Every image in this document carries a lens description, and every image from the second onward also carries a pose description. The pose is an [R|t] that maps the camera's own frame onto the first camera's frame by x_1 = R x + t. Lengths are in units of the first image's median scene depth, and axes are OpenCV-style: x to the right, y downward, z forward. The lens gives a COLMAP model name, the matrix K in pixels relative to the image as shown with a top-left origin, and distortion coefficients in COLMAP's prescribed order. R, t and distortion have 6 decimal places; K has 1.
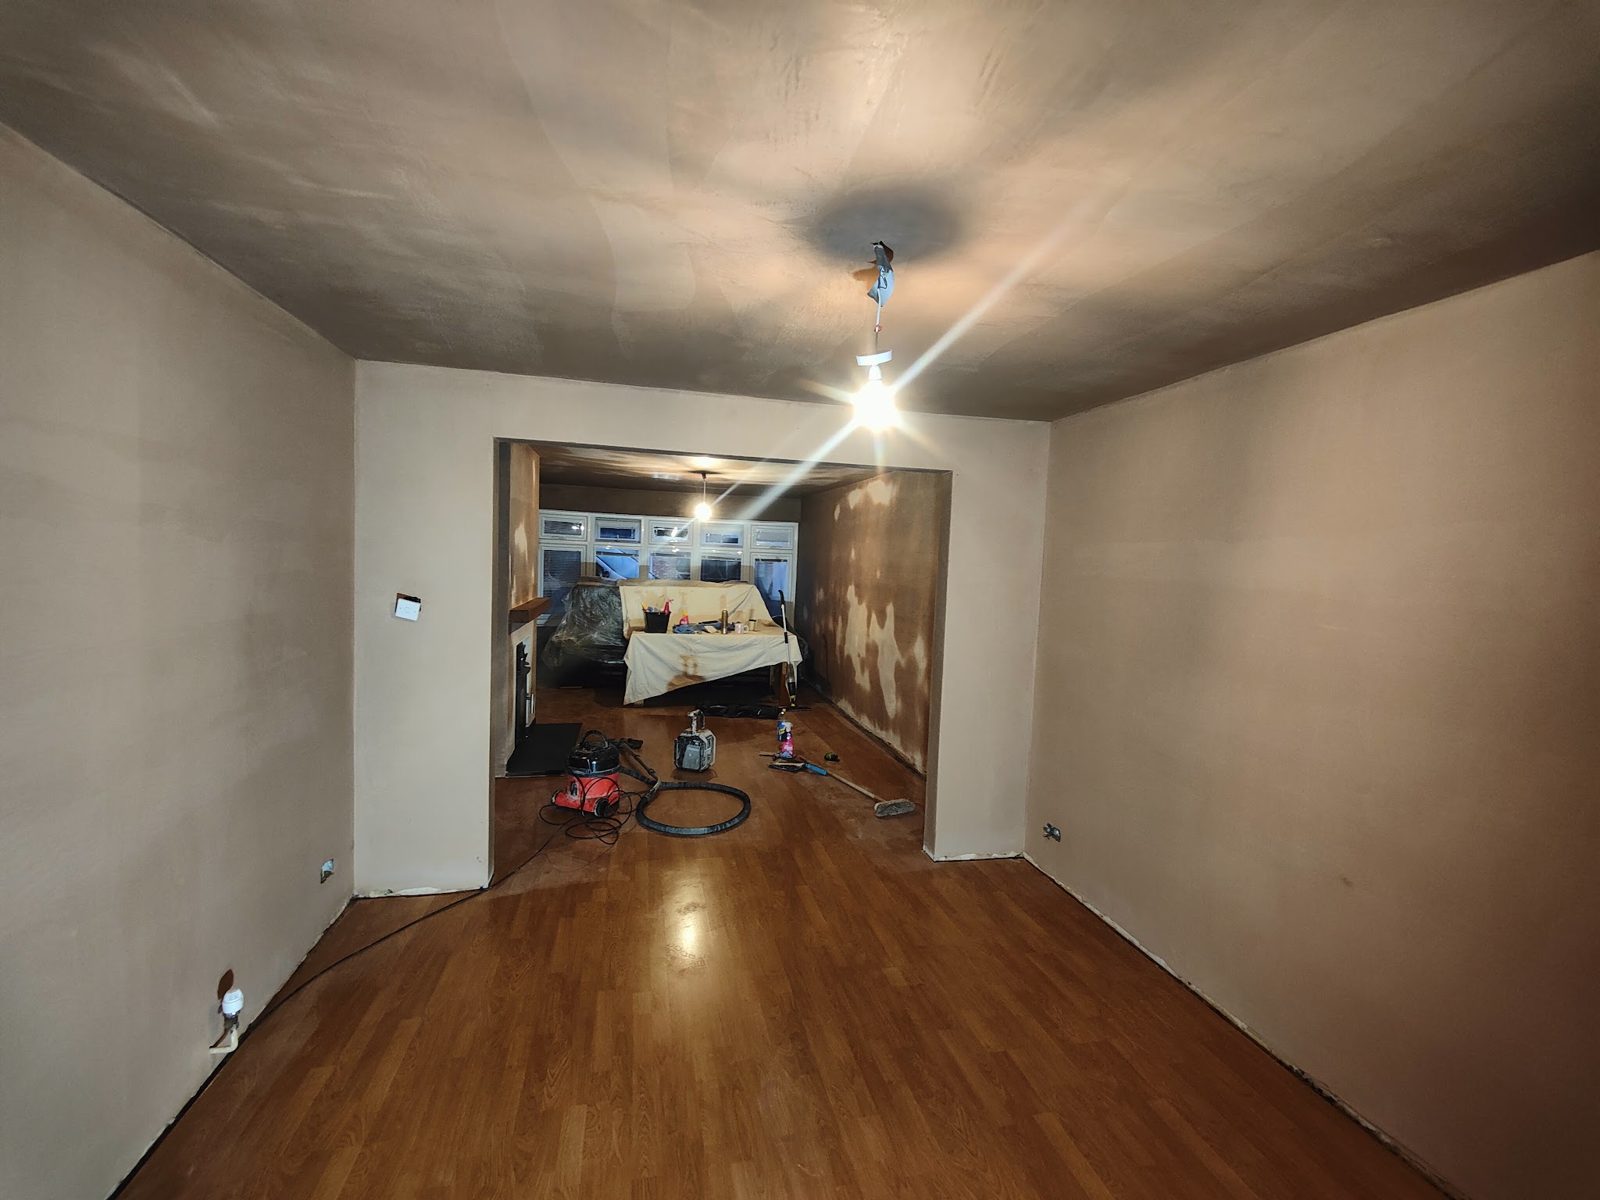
lens RADIAL K [[693.8, 0, 809.6], [0, 693.8, 601.0], [0, 0, 1]] dist [0.006729, -0.003030]
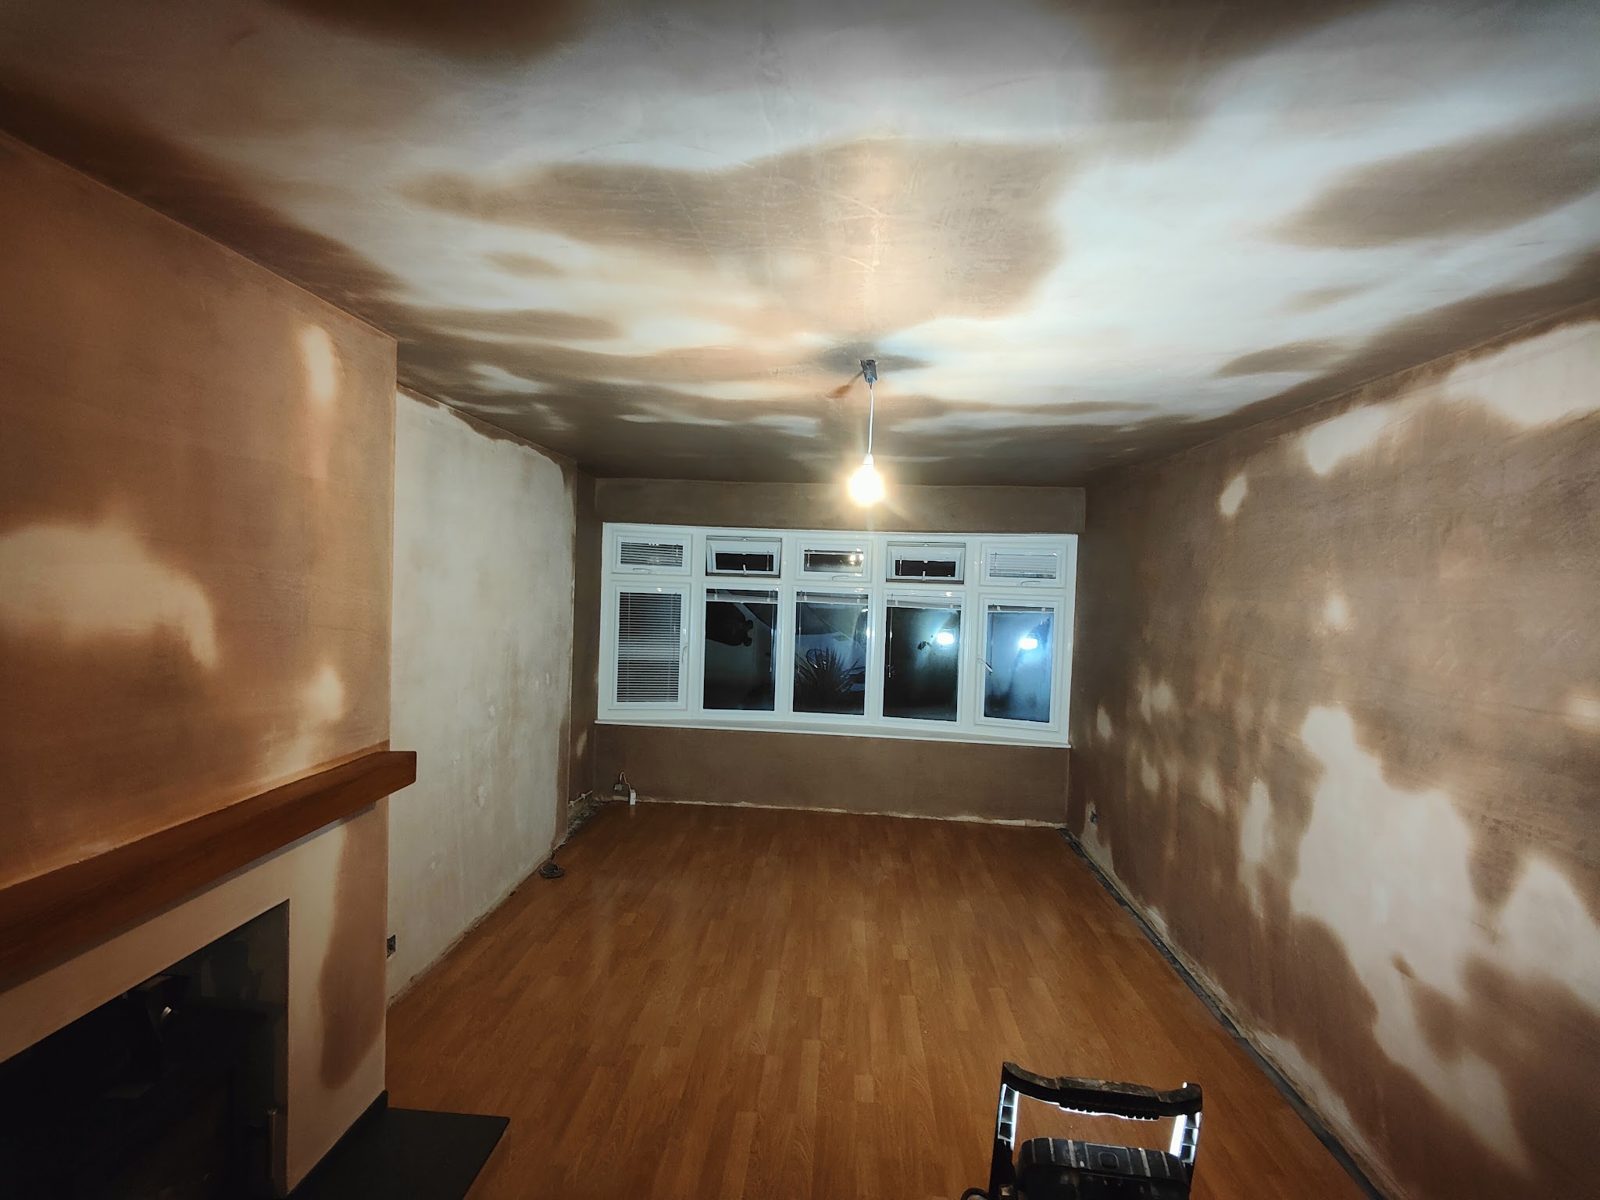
lens RADIAL K [[693.8, 0, 803.2], [0, 693.8, 607.6], [0, 0, 1]] dist [0.006729, -0.003030]
pose [[0.955276, 0.000233, -0.295716, -0.071205], [-0.009283, 0.999530, -0.029202, -0.052842], [0.295571, 0.030641, 0.954829, 0.570230]]
